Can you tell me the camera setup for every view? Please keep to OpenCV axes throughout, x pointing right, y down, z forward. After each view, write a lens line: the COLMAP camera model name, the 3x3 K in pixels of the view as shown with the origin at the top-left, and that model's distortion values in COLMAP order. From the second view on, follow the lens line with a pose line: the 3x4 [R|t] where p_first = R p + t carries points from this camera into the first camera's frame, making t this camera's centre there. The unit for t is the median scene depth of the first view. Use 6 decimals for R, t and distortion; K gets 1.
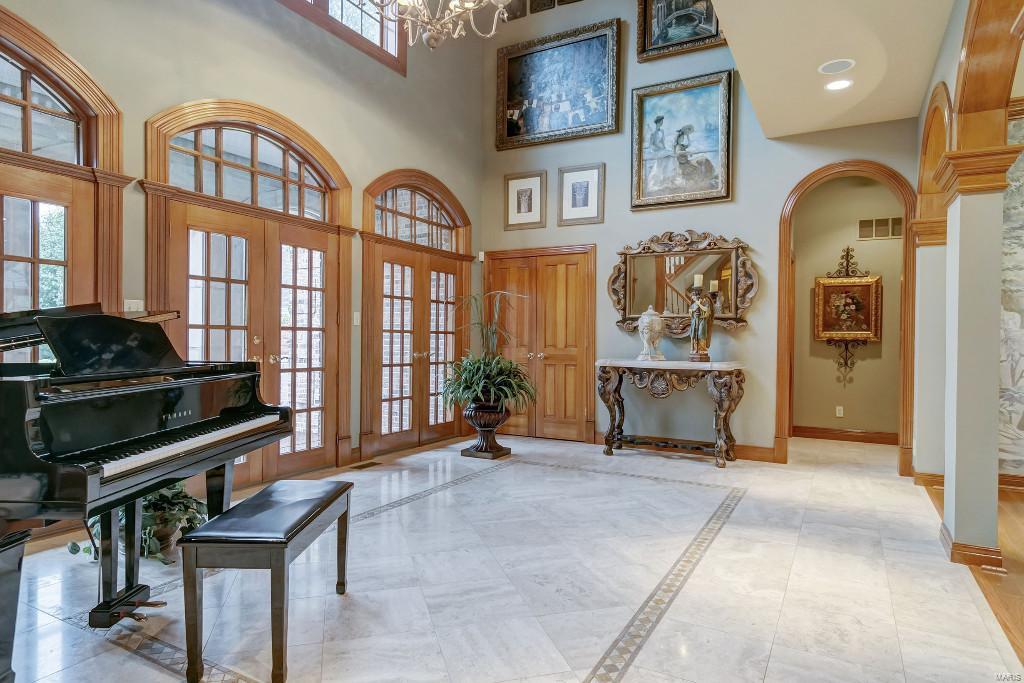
lens RADIAL K [[600.0, 0, 515.3], [0, 600.0, 339.7], [0, 0, 1]] dist [0.003038, -0.002954]
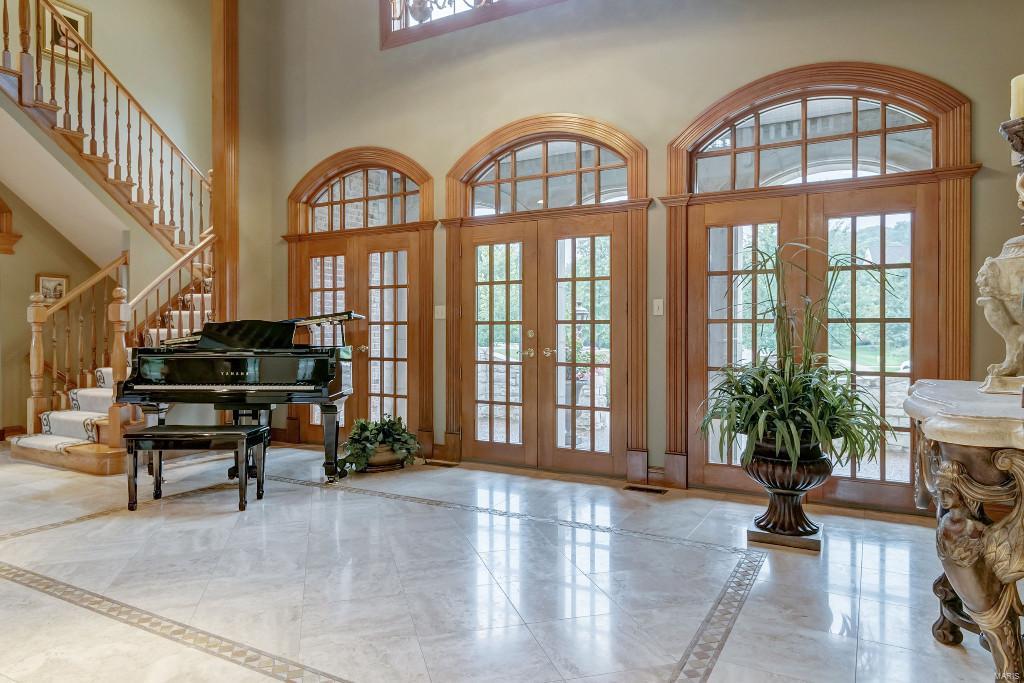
lens RADIAL K [[656.4, 0, 505.7], [0, 656.4, 329.2], [0, 0, 1]] dist [0.016217, -0.006314]
pose [[-0.011480, -0.012170, -0.999860, 0.997715], [-0.000209, 0.999926, -0.012168, 0.008920], [0.999934, 0.000070, -0.011482, 1.286095]]
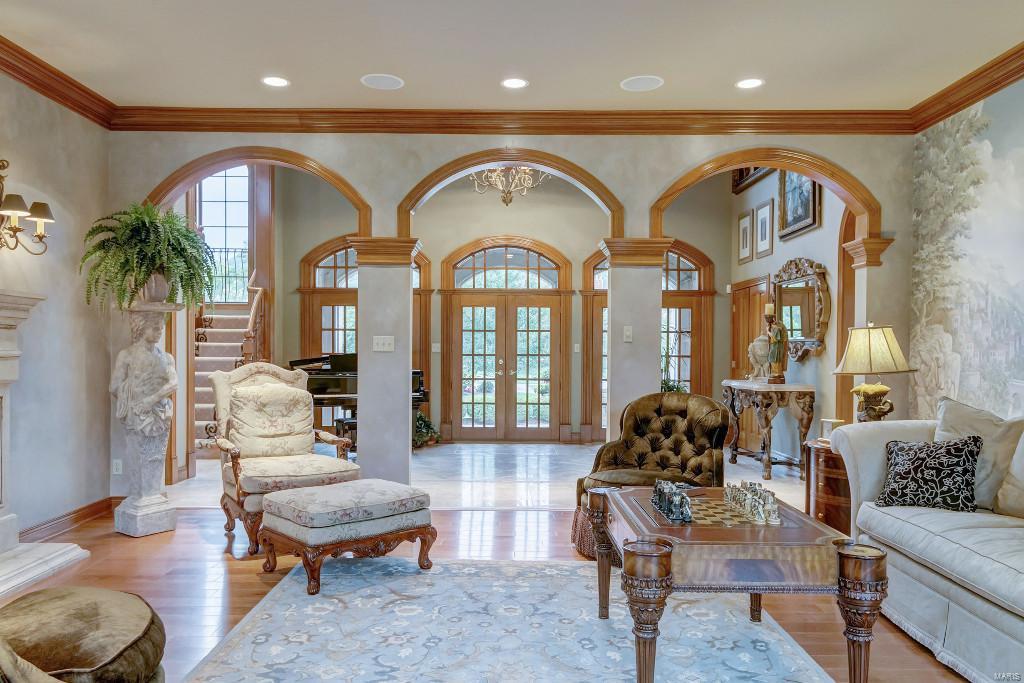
lens RADIAL K [[755.1, 0, 509.6], [0, 755.1, 351.1], [0, 0, 1]] dist [0.013197, -0.001553]
pose [[0.490998, -0.006203, -0.871139, 2.115169], [-0.002092, 0.999963, -0.008299, -0.016966], [0.871158, 0.005897, 0.490967, -0.146470]]
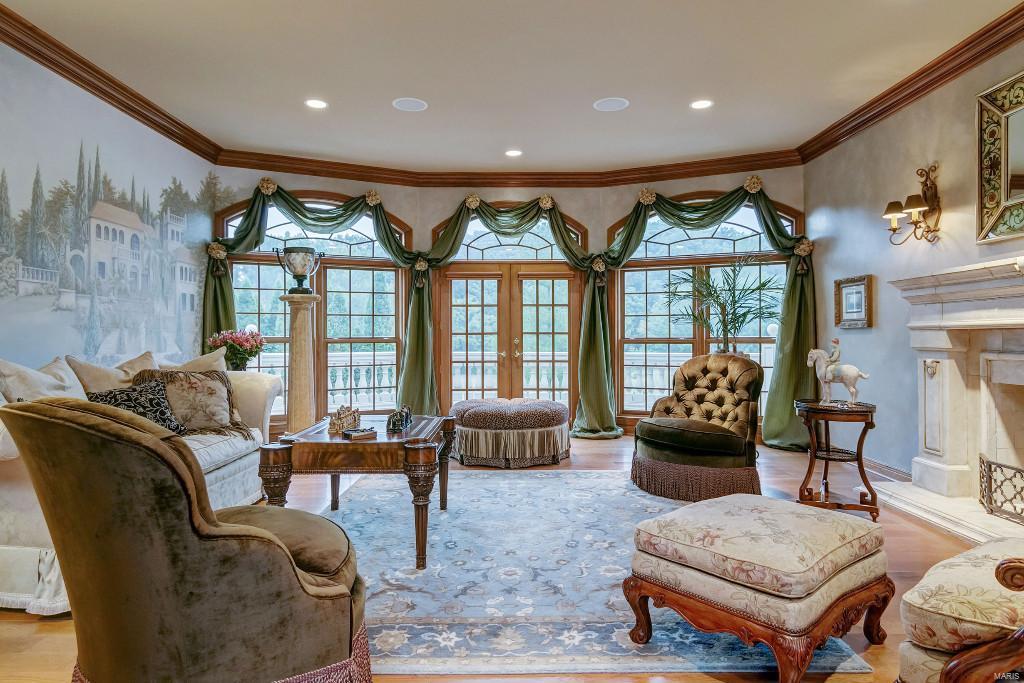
lens RADIAL K [[600.0, 0, 506.2], [0, 600.0, 334.7], [0, 0, 1]] dist [0.003038, -0.002954]
pose [[-0.479970, -0.006841, 0.877258, 0.422036], [-0.004782, 0.999975, 0.005181, 0.001260], [-0.877272, -0.001708, -0.479991, 0.806642]]
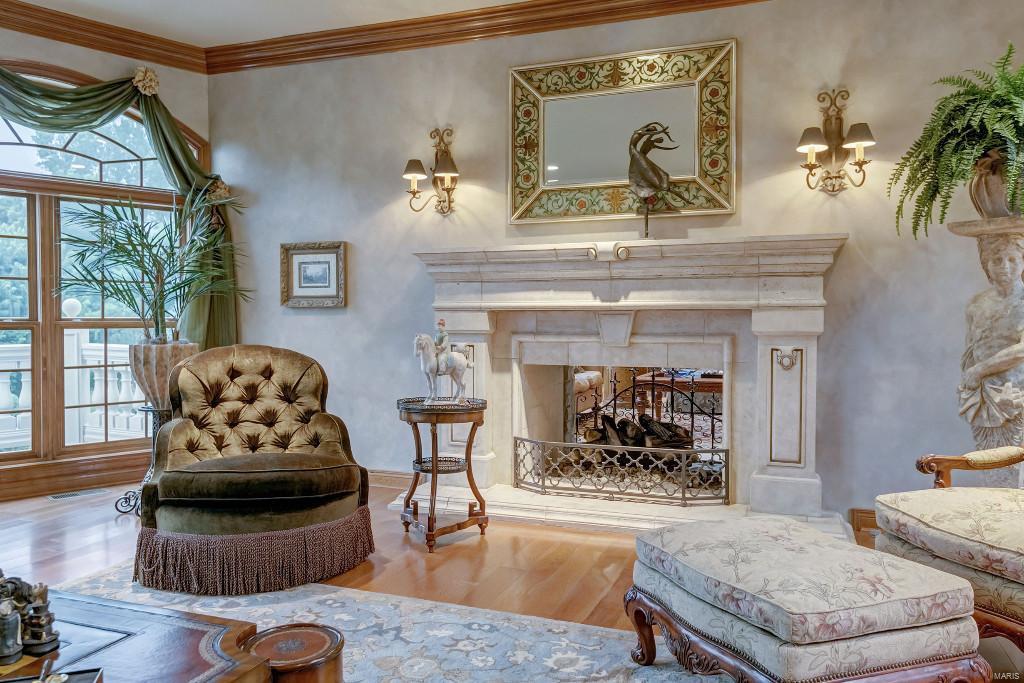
lens RADIAL K [[755.1, 0, 512.5], [0, 755.1, 339.9], [0, 0, 1]] dist [0.013197, -0.001553]
pose [[-0.989898, -0.008267, -0.141543, 1.199754], [-0.011981, 0.999605, 0.025407, 0.010923], [0.141277, 0.026846, -0.989606, 0.862236]]
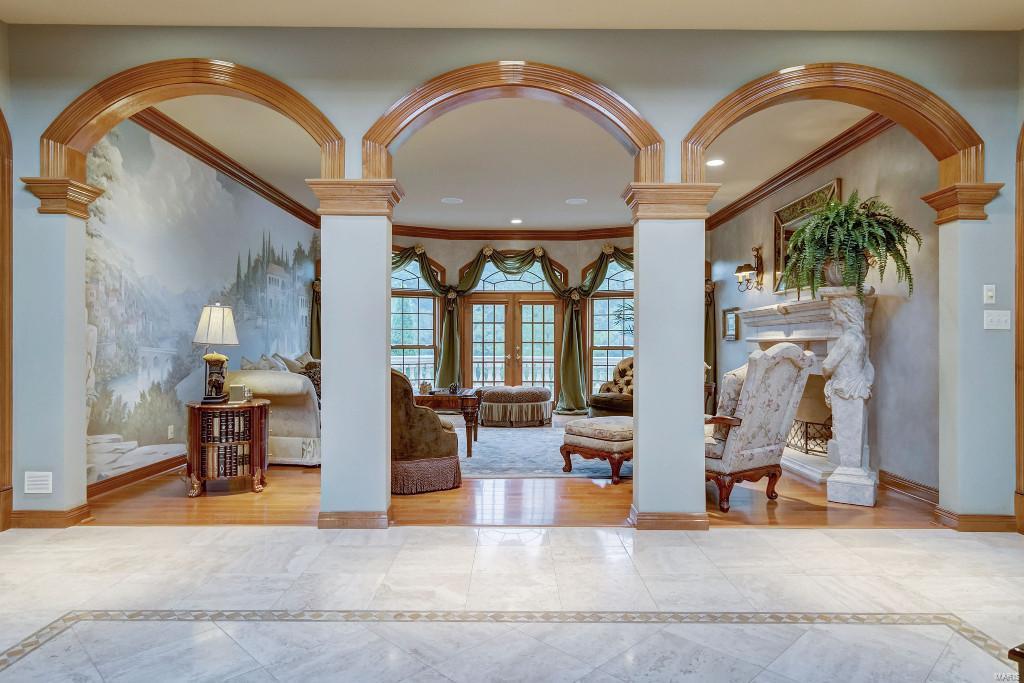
lens RADIAL K [[600.0, 0, 507.8], [0, 600.0, 341.2], [0, 0, 1]] dist [0.003038, -0.002954]
pose [[-0.476751, -0.006499, 0.879014, -0.393031], [-0.009726, 0.999950, 0.002118, -0.004400], [-0.878985, -0.007540, -0.476791, 1.257423]]
